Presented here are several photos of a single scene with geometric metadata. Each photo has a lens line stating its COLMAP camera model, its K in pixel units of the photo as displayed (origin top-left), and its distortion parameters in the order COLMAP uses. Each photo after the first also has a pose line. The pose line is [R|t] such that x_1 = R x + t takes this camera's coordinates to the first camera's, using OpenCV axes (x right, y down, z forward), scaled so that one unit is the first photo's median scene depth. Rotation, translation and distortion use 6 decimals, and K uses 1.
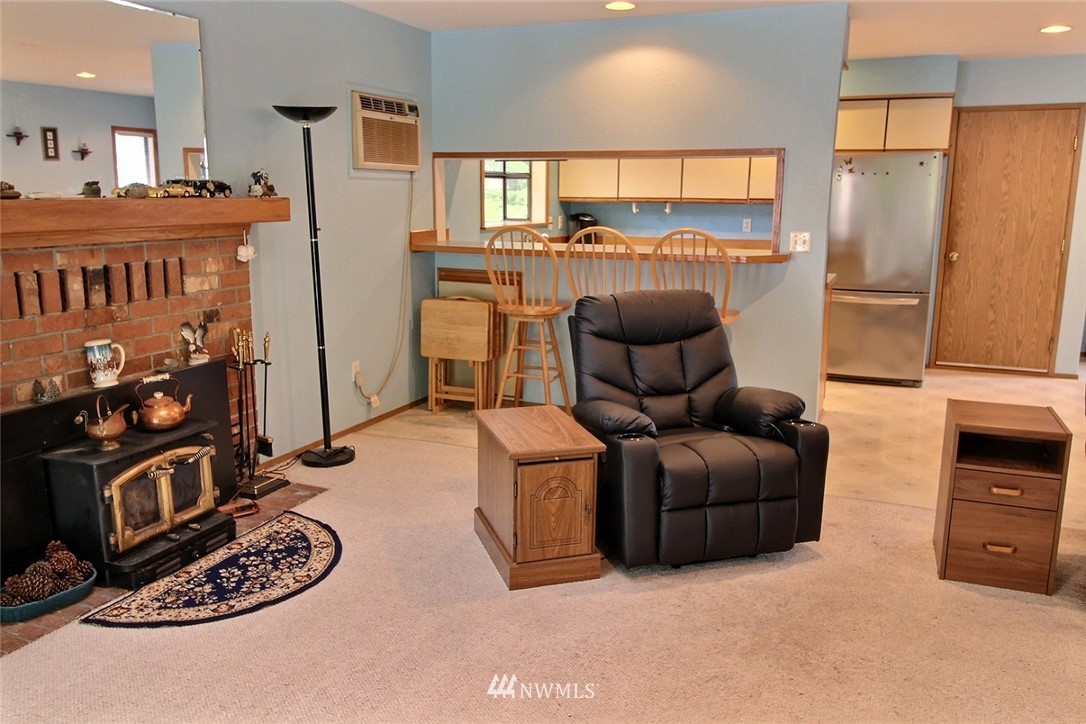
lens RADIAL K [[855.3, 0, 550.6], [0, 855.3, 356.4], [0, 0, 1]] dist [0.018074, -0.011341]
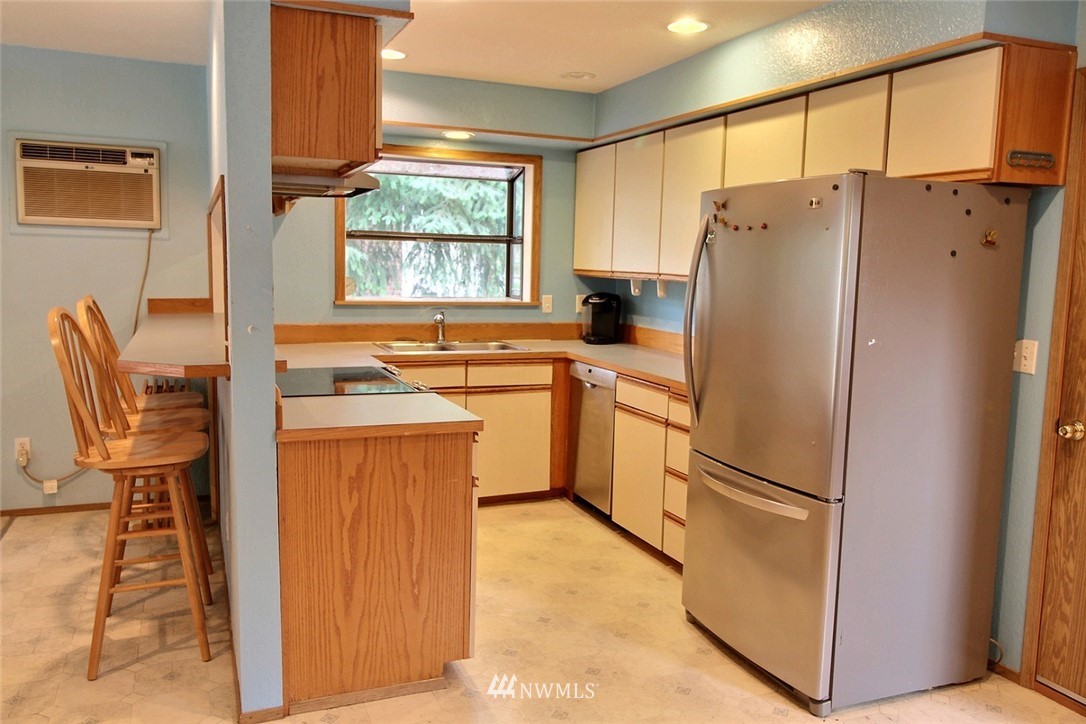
lens RADIAL K [[855.3, 0, 548.4], [0, 855.3, 360.3], [0, 0, 1]] dist [0.018074, -0.011341]
pose [[0.711980, 0.095049, -0.695737, 0.797969], [-0.153801, 0.987847, -0.022436, -0.141414], [0.685149, 0.122979, 0.717946, 0.742722]]
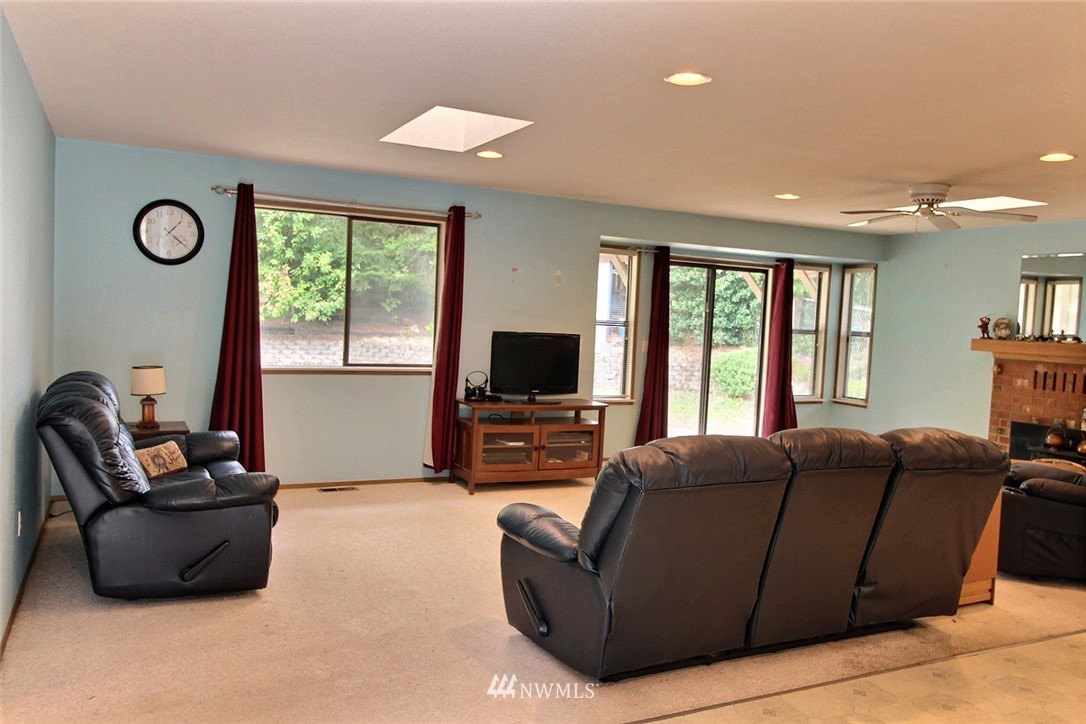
lens RADIAL K [[855.3, 0, 549.2], [0, 855.3, 358.0], [0, 0, 1]] dist [0.018074, -0.011341]
pose [[-0.649897, 0.003320, -0.760015, 1.319398], [-0.196549, 0.965238, 0.172288, -0.164298], [0.734168, 0.261350, -0.626653, 0.877791]]
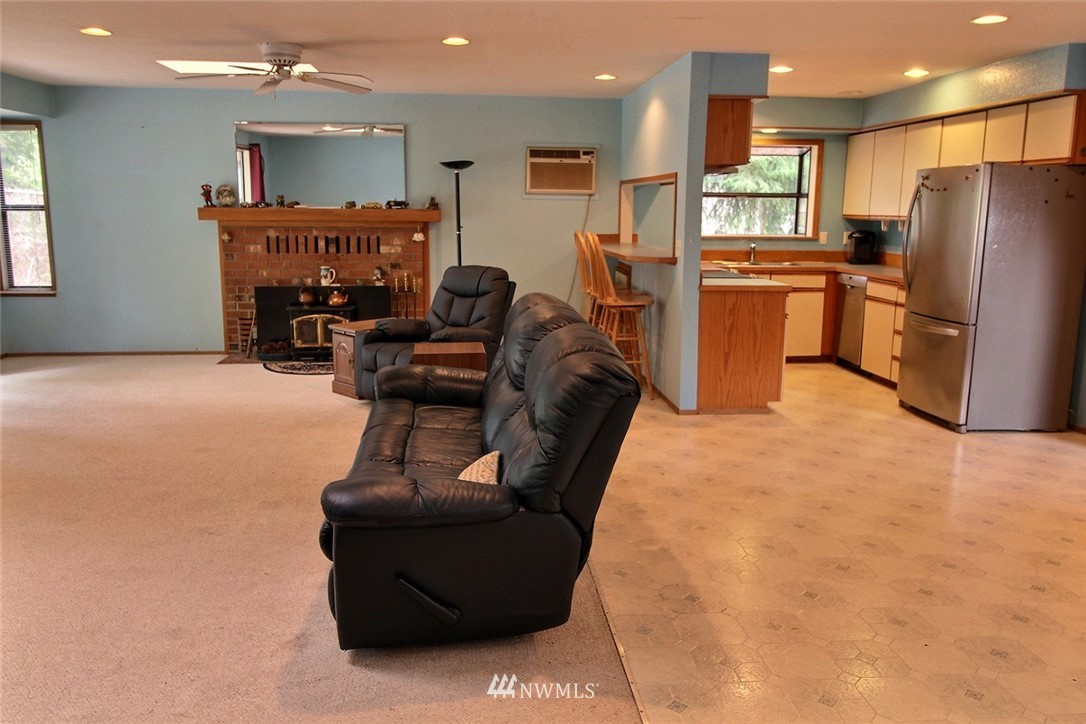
lens RADIAL K [[855.3, 0, 549.9], [0, 855.3, 357.9], [0, 0, 1]] dist [0.018074, -0.011341]
pose [[0.472386, 0.153421, -0.867936, 1.267193], [-0.175069, 0.981446, 0.078201, -0.043562], [0.863830, 0.115008, 0.490480, 0.260312]]
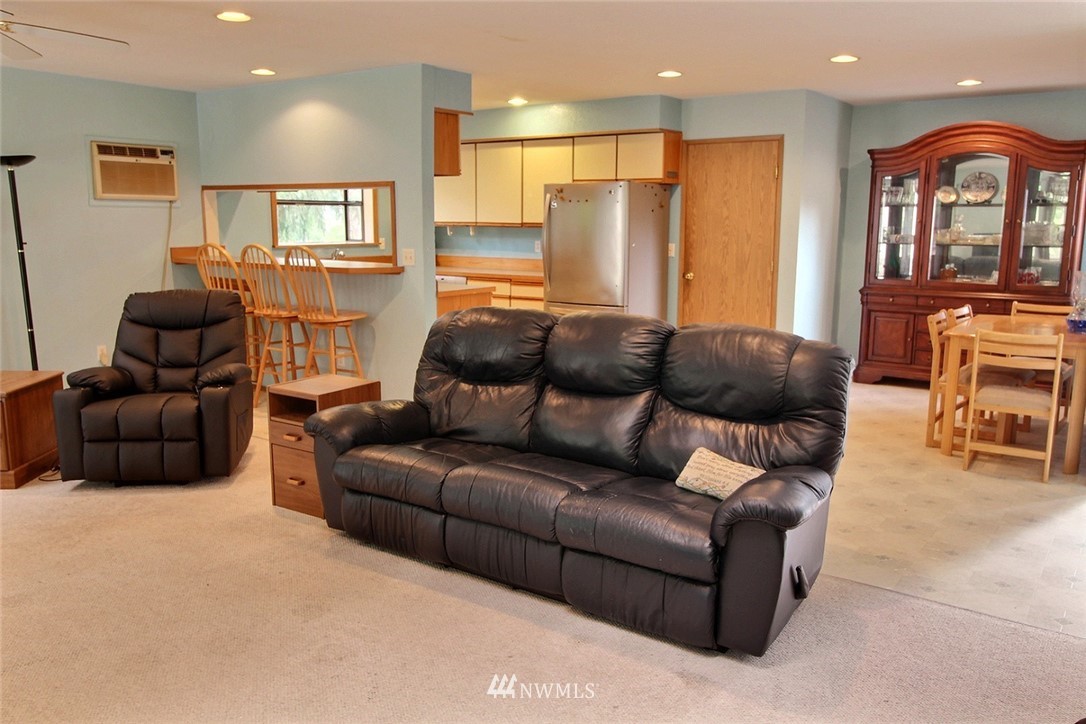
lens RADIAL K [[855.3, 0, 550.2], [0, 855.3, 358.0], [0, 0, 1]] dist [0.018074, -0.011341]
pose [[0.975992, 0.034101, -0.215120, 0.744516], [-0.039997, 0.998932, -0.023113, 0.028760], [0.214102, 0.031162, 0.976314, -0.138071]]
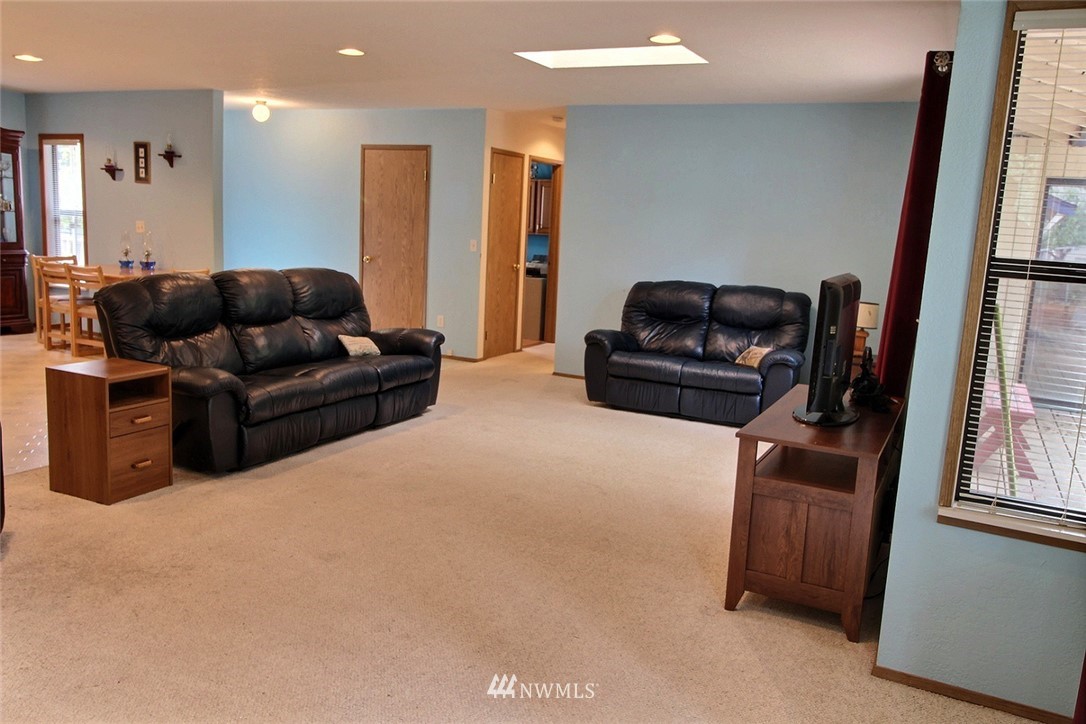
lens RADIAL K [[855.3, 0, 544.2], [0, 855.3, 363.1], [0, 0, 1]] dist [0.018074, -0.011341]
pose [[0.071472, -0.170179, 0.982818, -0.445664], [0.140601, 0.977218, 0.158985, -0.033341], [-0.987483, 0.126822, 0.093771, 0.151300]]
